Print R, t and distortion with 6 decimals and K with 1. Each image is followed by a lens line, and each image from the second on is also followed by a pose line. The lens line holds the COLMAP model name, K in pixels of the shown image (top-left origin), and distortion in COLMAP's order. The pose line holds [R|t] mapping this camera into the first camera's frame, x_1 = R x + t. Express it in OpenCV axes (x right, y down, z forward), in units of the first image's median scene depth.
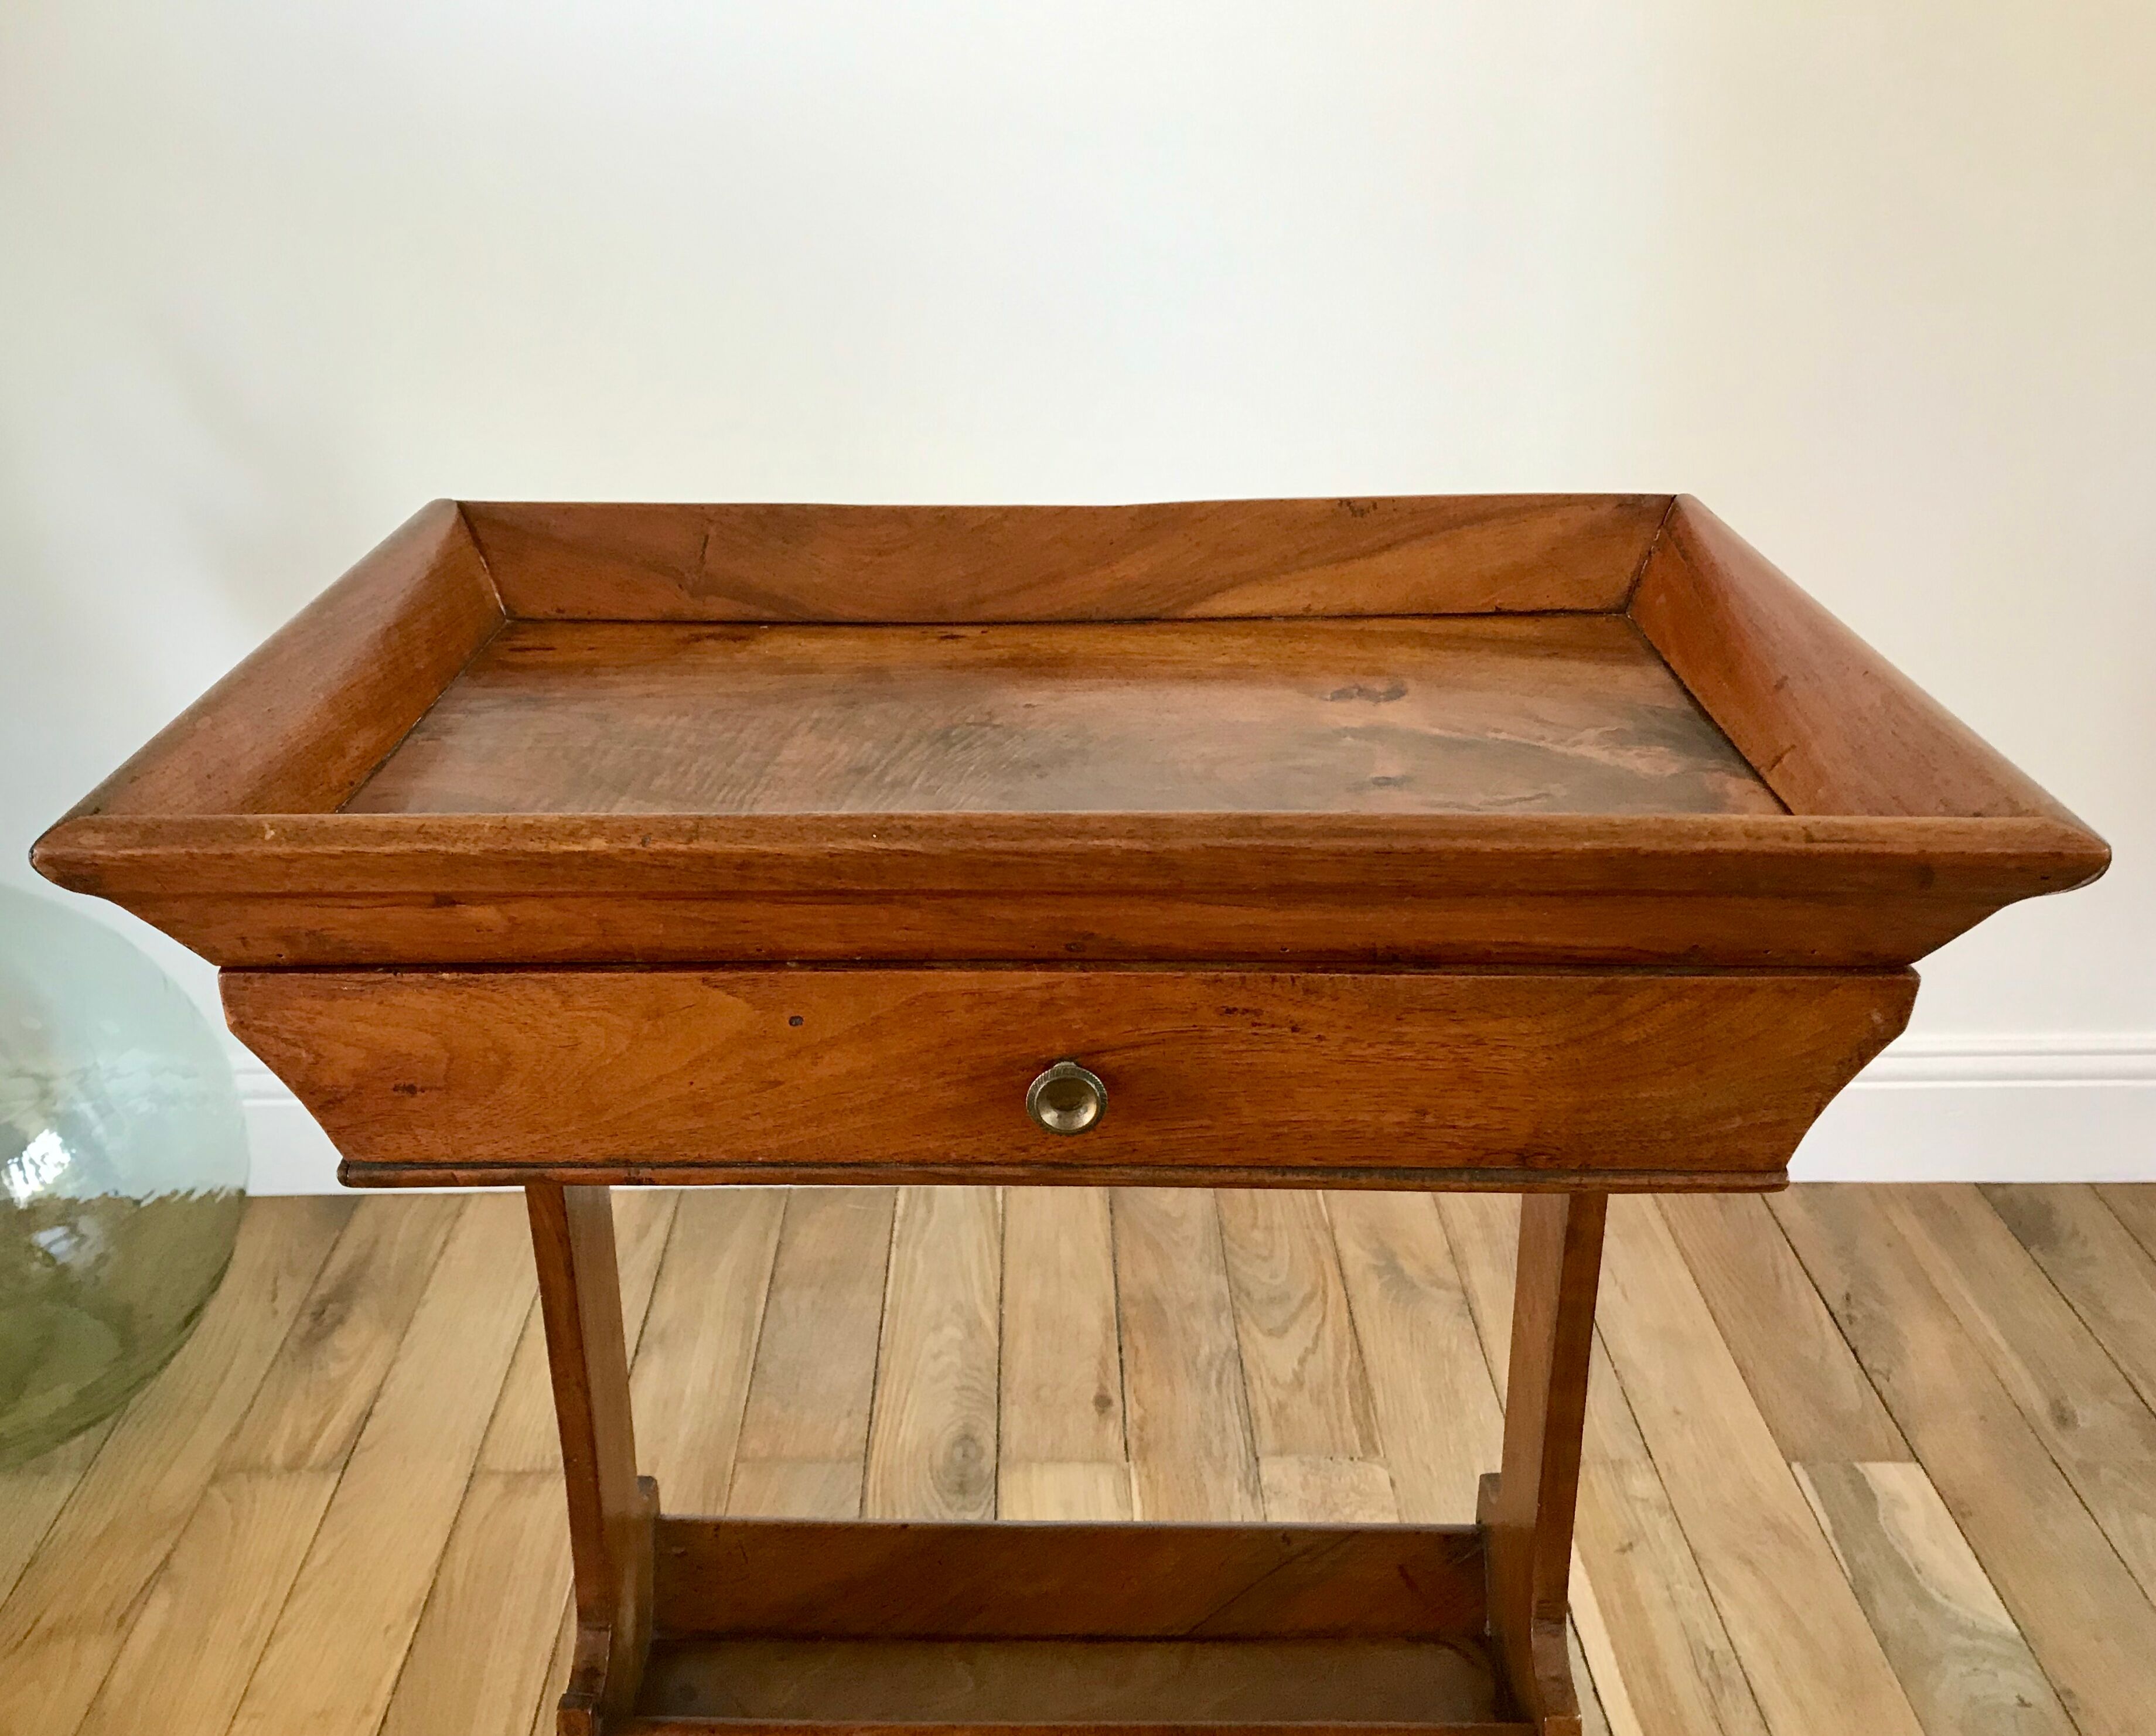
lens RADIAL K [[1942.7, 0, 998.4], [0, 1942.7, 855.9], [0, 0, 1]] dist [0.016517, 0.007199]
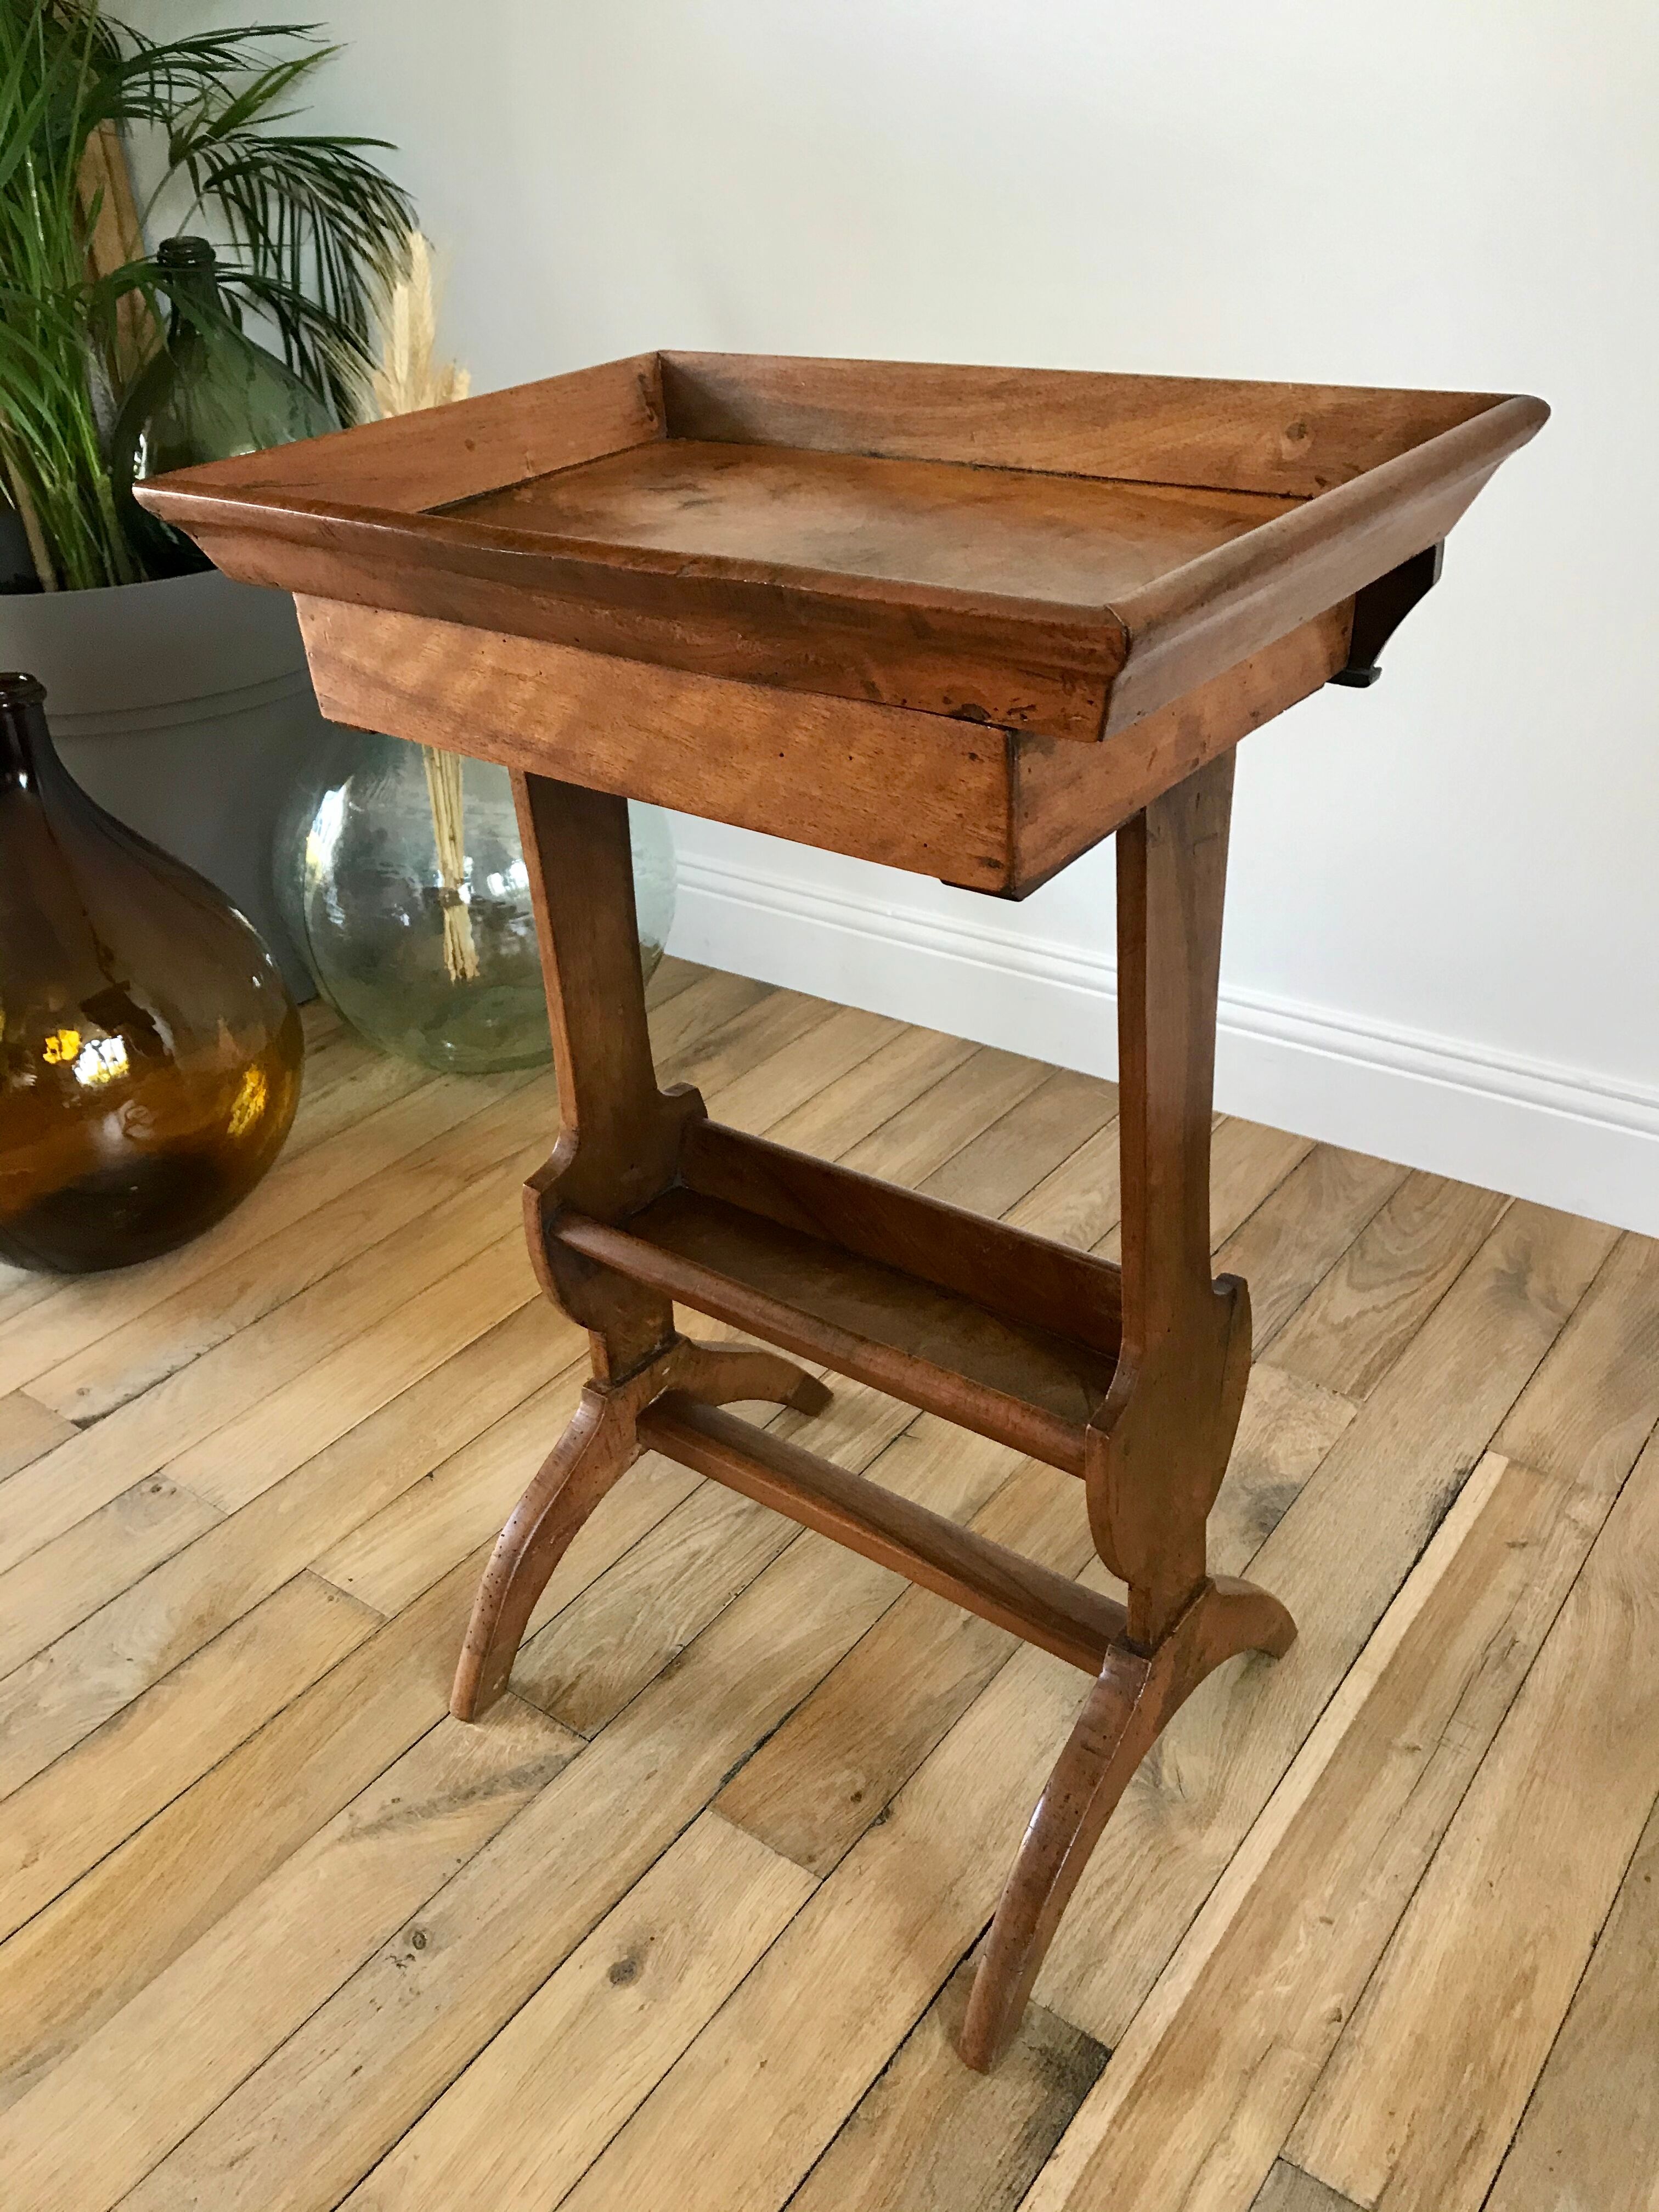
lens RADIAL K [[1808.7, 0, 841.3], [0, 1808.7, 1105.0], [0, 0, 1]] dist [0.019094, 0.001900]
pose [[0.811029, 0.273582, -0.517092, 0.491129], [-0.210583, 0.961187, 0.178255, 0.036101], [0.545789, -0.035679, 0.837162, 0.006265]]
